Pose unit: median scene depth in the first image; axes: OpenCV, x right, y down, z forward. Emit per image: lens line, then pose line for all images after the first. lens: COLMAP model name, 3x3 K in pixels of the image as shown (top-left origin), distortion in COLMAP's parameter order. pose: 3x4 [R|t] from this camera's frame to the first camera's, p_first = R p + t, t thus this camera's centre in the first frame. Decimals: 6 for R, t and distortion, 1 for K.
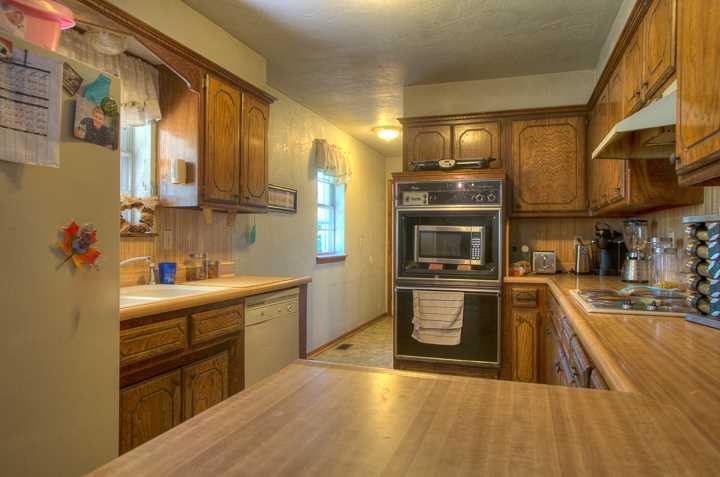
lens RADIAL K [[496.3, 0, 359.6], [0, 496.3, 238.4], [0, 0, 1]] dist [-0.003545, -0.000337]
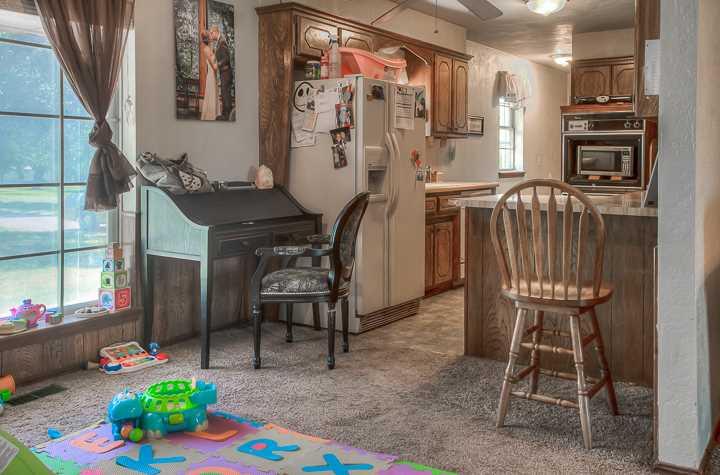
lens RADIAL K [[728.7, 0, 350.7], [0, 728.7, 173.0], [0, 0, 1]] dist [-0.011840, 0.000000]
pose [[0.964892, 0.004612, -0.262605, 0.036988], [0.000790, 0.999790, 0.020461, 0.005169], [0.262645, -0.019950, 0.964686, -1.012385]]
